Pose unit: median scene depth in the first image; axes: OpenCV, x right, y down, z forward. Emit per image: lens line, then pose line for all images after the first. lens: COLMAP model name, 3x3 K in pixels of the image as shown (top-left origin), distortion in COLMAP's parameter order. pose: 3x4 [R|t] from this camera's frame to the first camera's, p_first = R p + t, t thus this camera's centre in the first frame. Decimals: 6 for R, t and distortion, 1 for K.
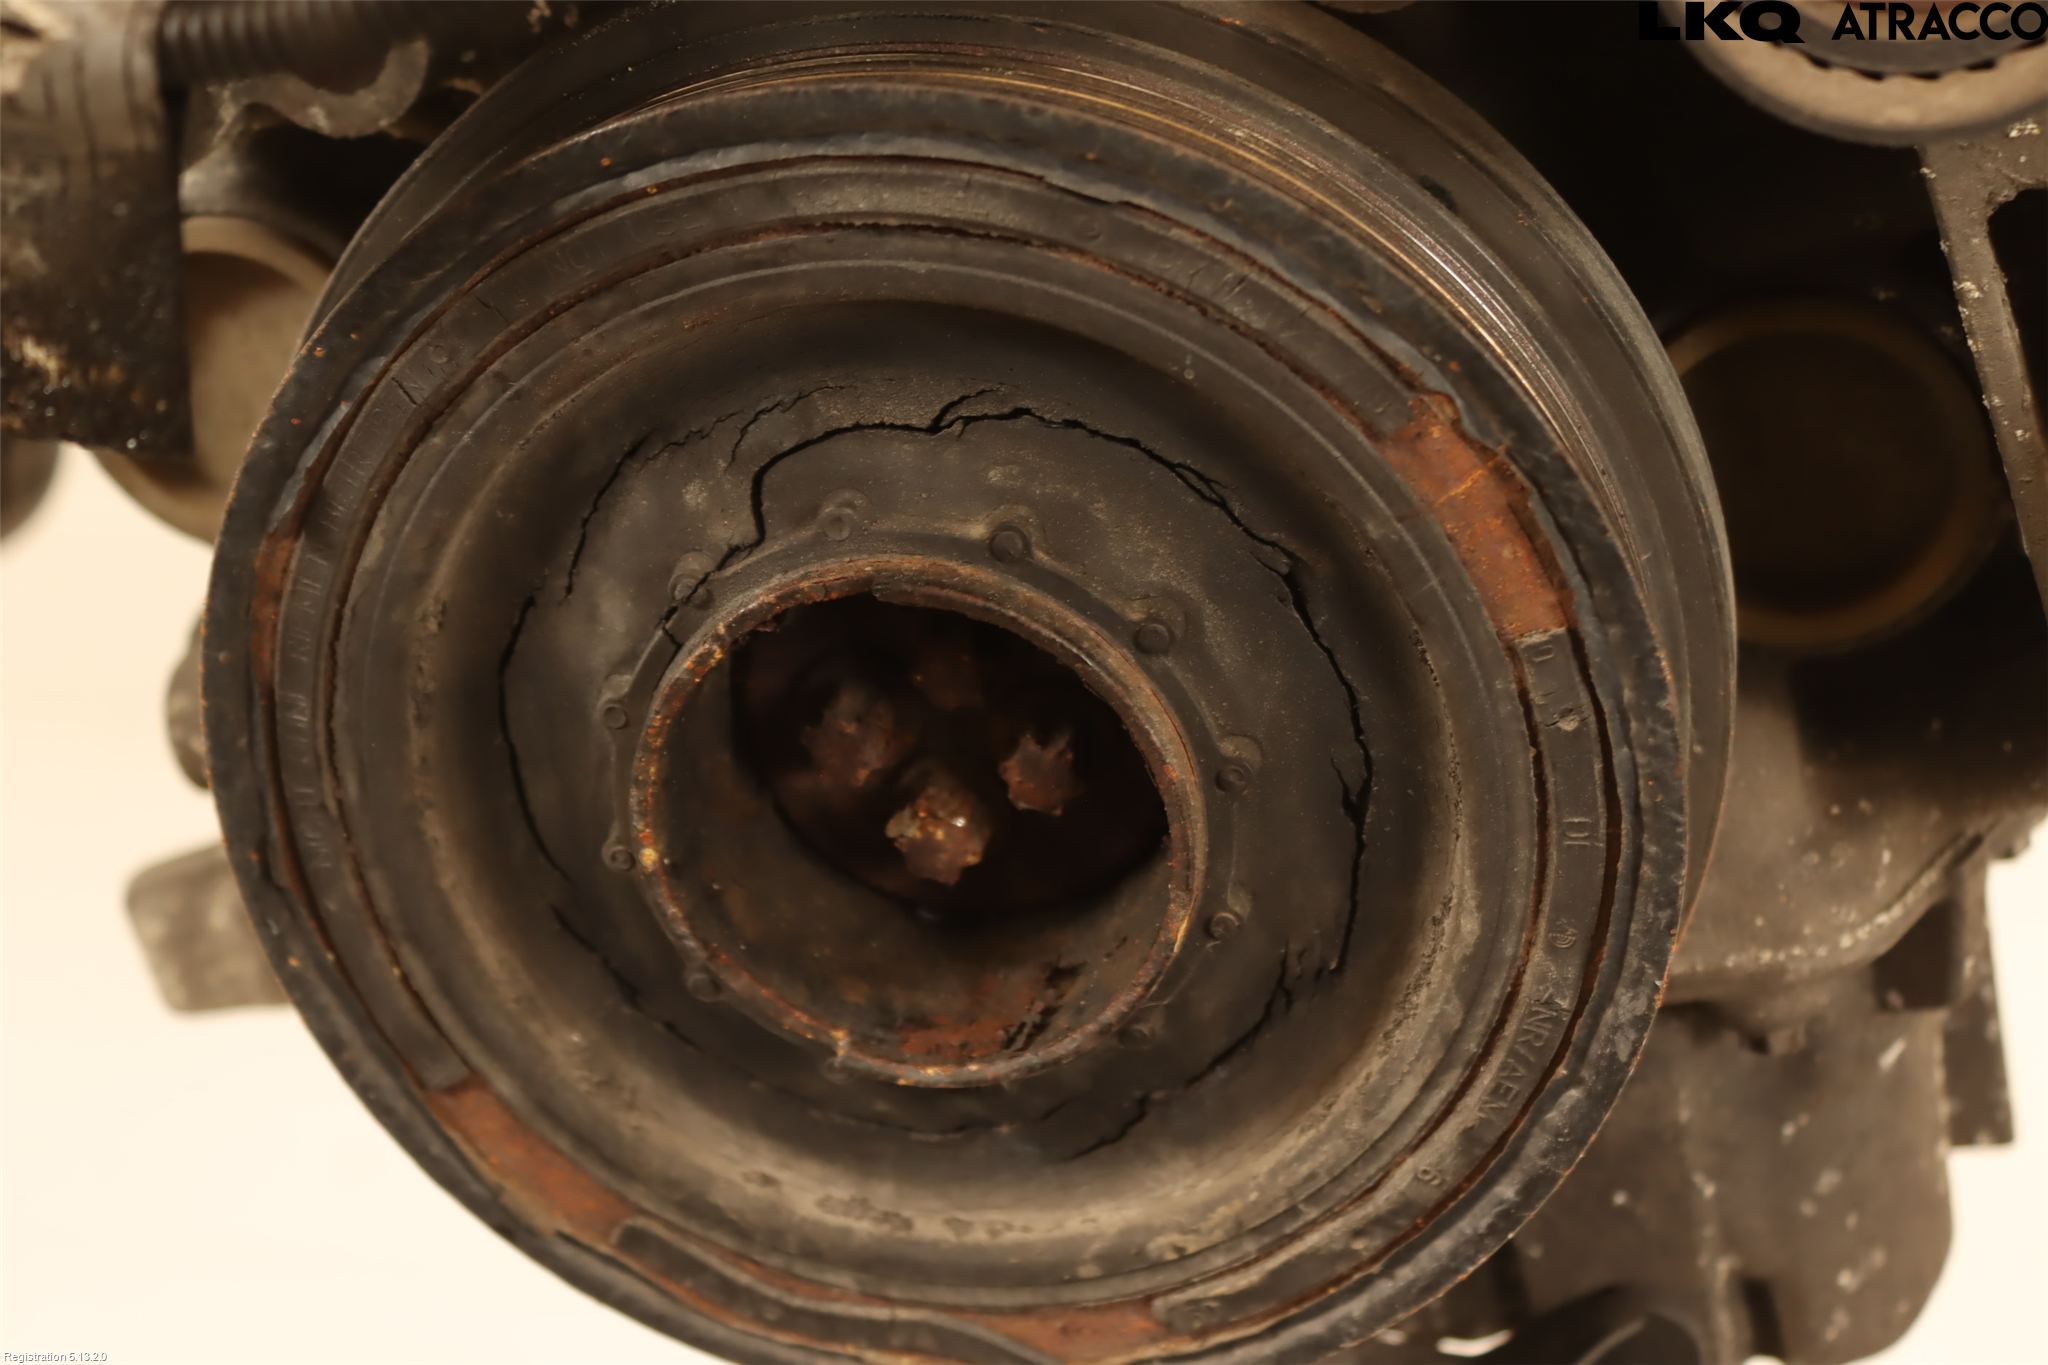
lens RADIAL K [[3149.6, 0, 1024.0], [0, 3149.6, 682.5], [0, 0, 1]] dist [-0.016785, -0.009105]
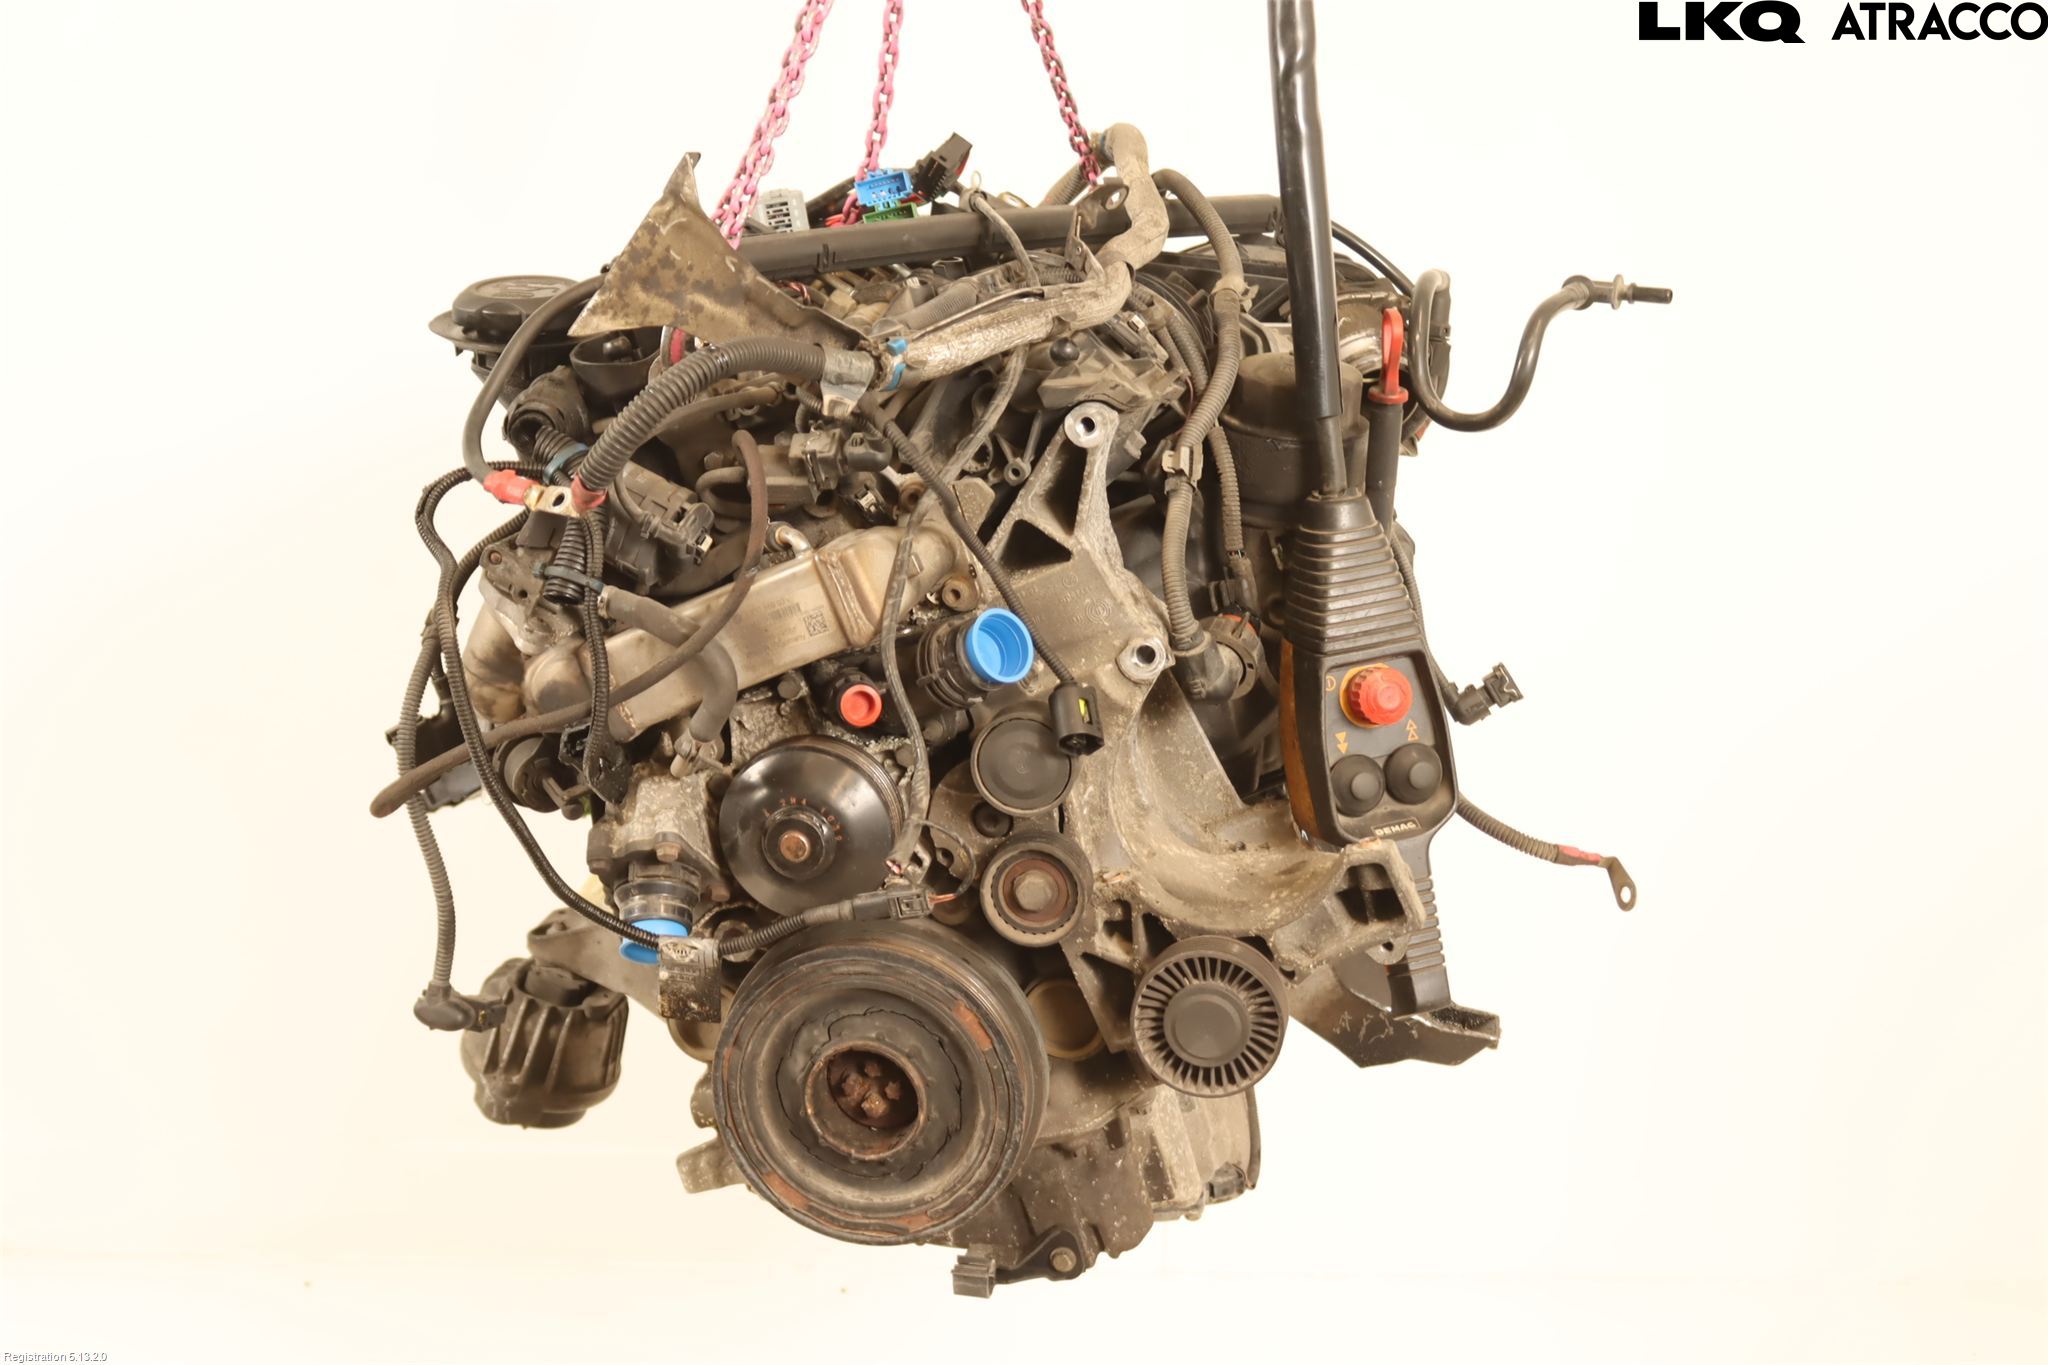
lens RADIAL K [[2745.5, 0, 1024.0], [0, 2745.5, 682.5], [0, 0, 1]] dist [-0.143070, -0.002792]
pose [[0.997066, -0.064751, -0.040830, 0.397510], [0.052190, 0.965209, -0.256220, 0.488705], [0.056000, 0.253337, 0.965756, -3.004662]]
